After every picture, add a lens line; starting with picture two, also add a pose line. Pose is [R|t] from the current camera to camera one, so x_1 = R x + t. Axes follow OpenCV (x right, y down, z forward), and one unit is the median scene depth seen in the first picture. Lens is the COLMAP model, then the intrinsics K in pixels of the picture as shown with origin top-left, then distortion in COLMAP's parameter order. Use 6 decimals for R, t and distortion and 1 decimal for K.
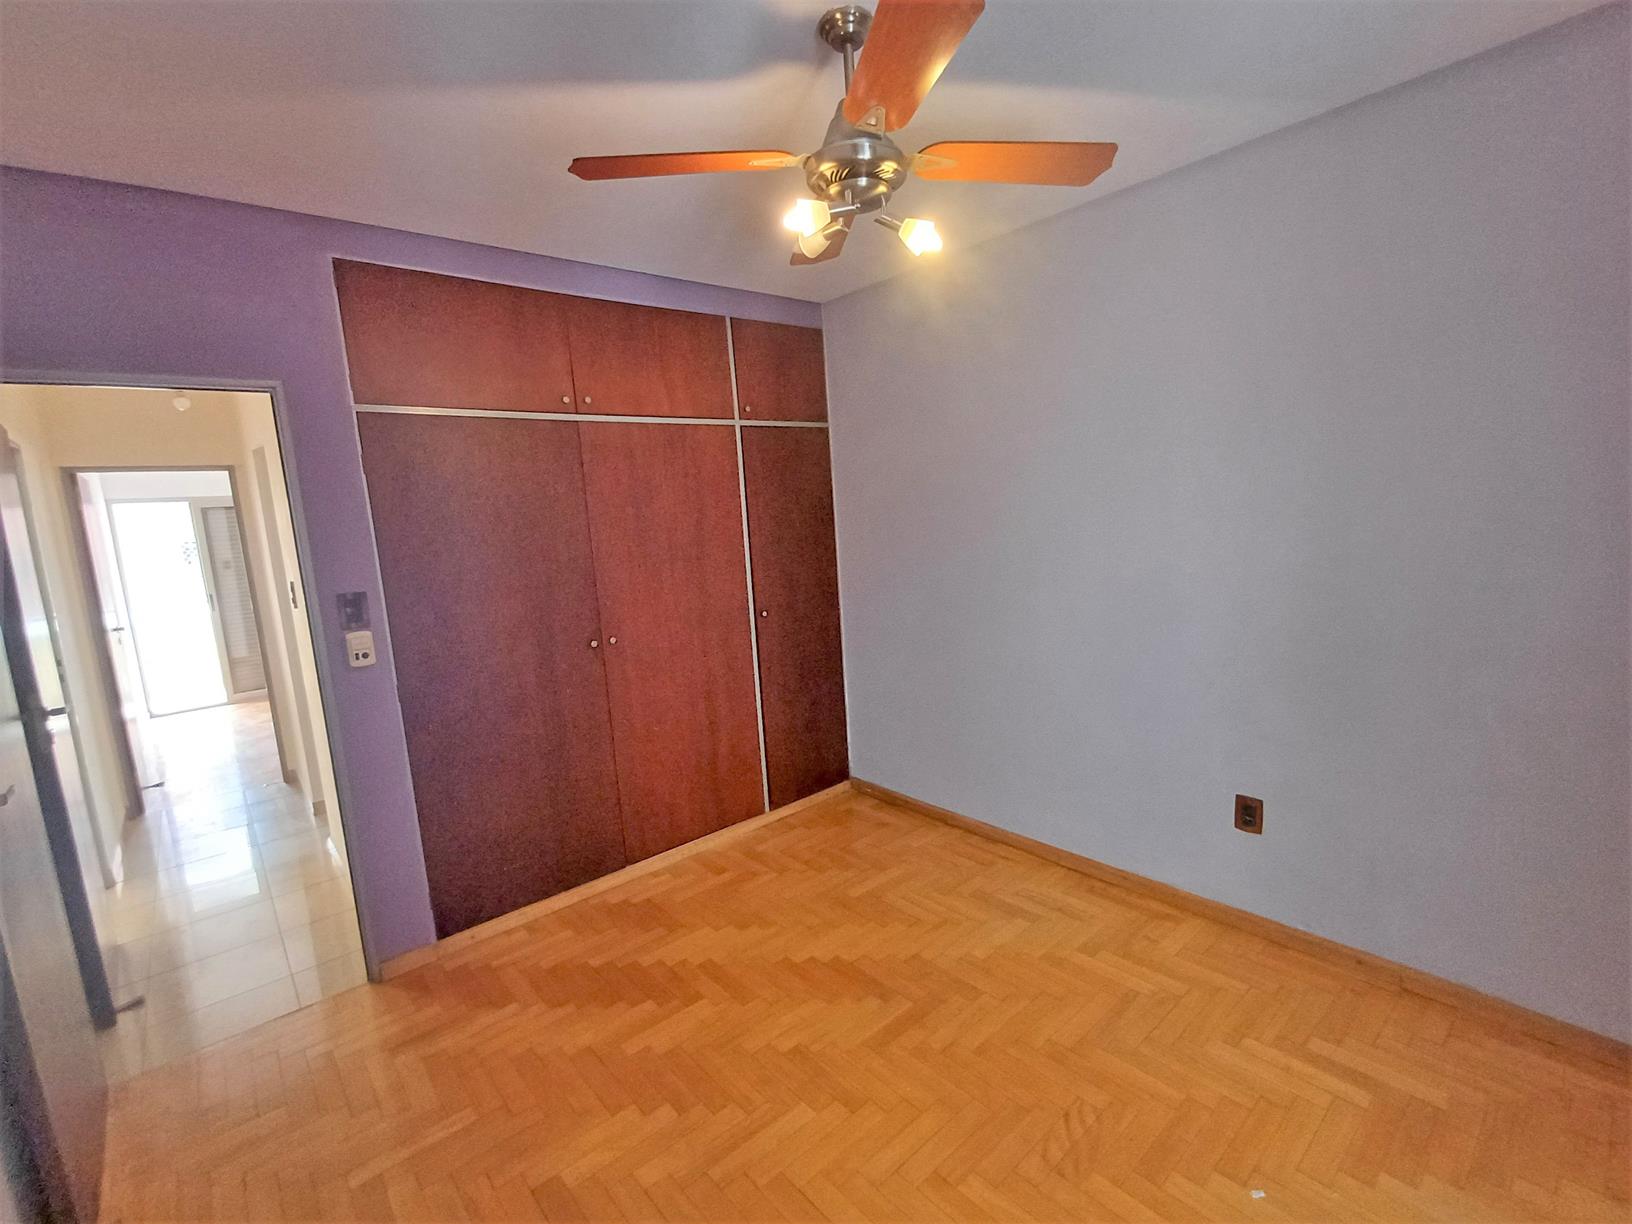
lens RADIAL K [[747.1, 0, 828.5], [0, 747.1, 616.7], [0, 0, 1]] dist [0.003421, 0.000881]
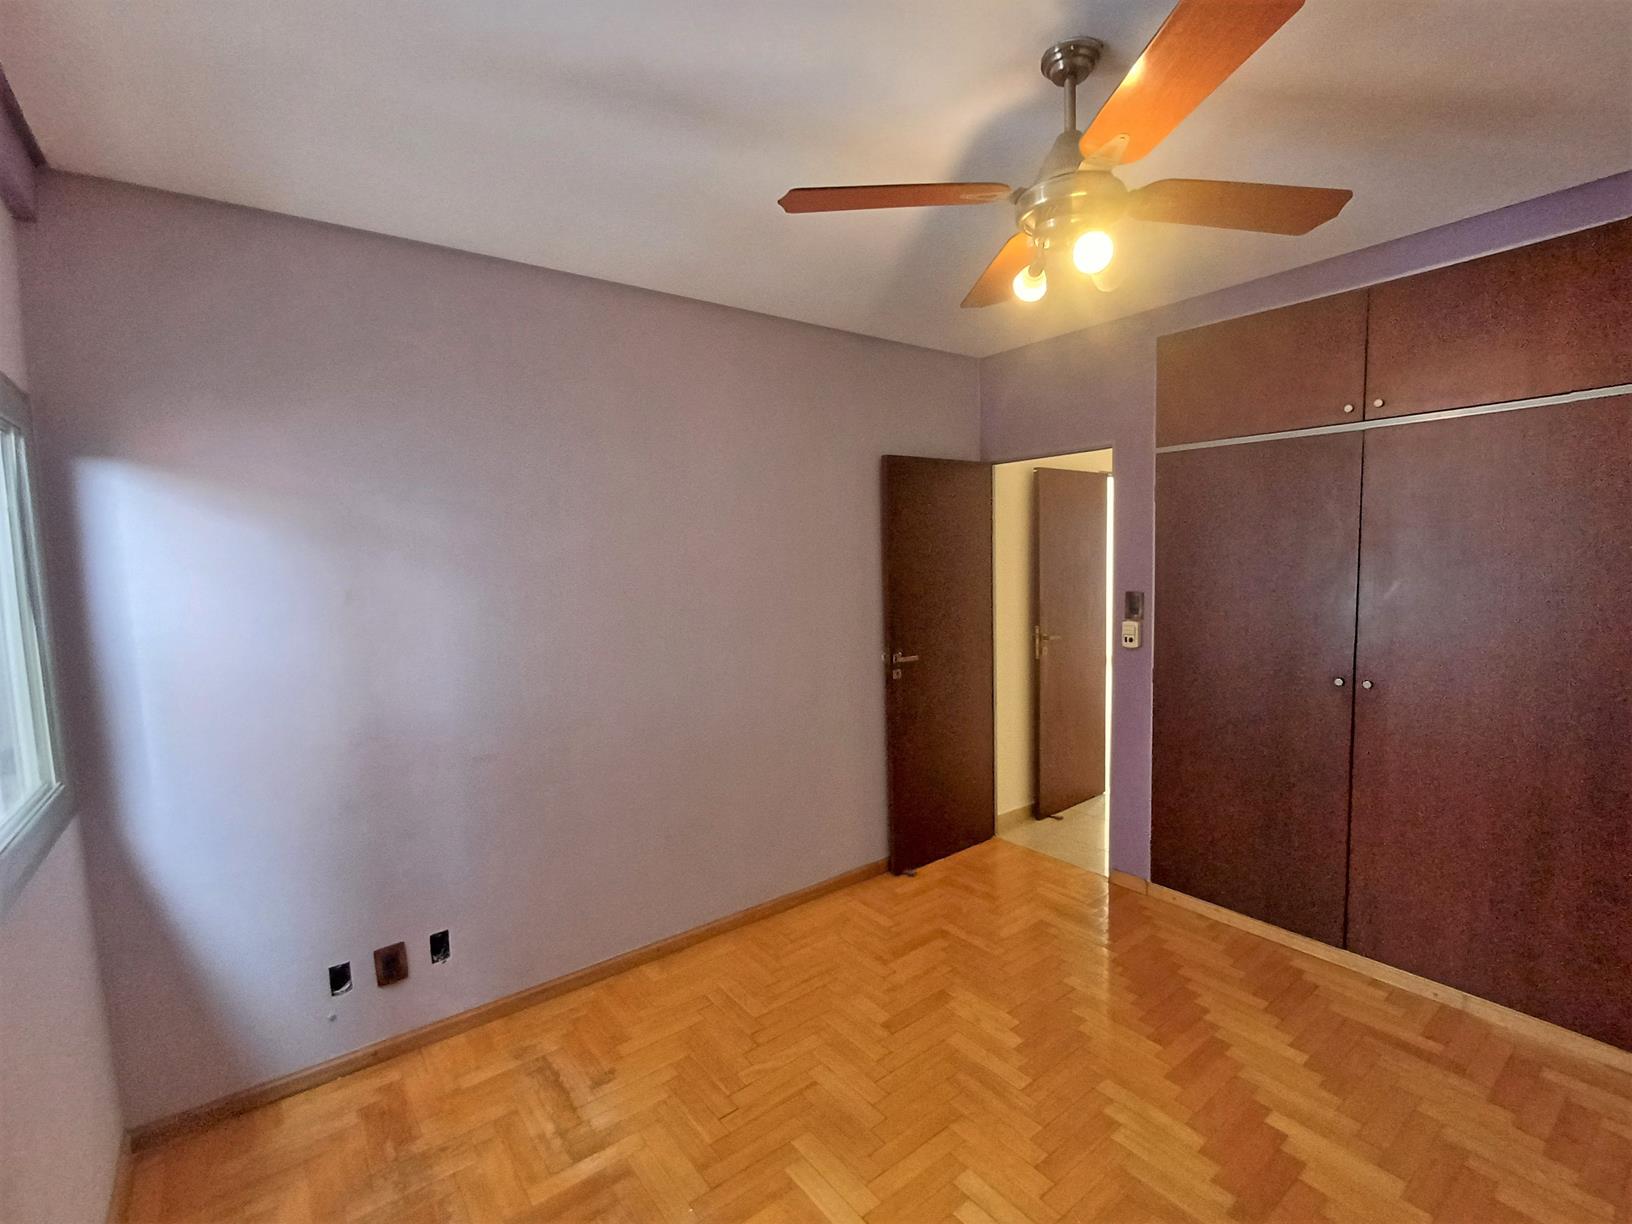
lens RADIAL K [[747.1, 0, 827.8], [0, 747.1, 613.2], [0, 0, 1]] dist [0.003421, 0.000881]
pose [[-0.065435, 0.148926, -0.986681, 0.638288], [-0.108826, 0.981837, 0.155412, -0.126968], [0.991905, 0.117546, -0.048039, 0.475275]]
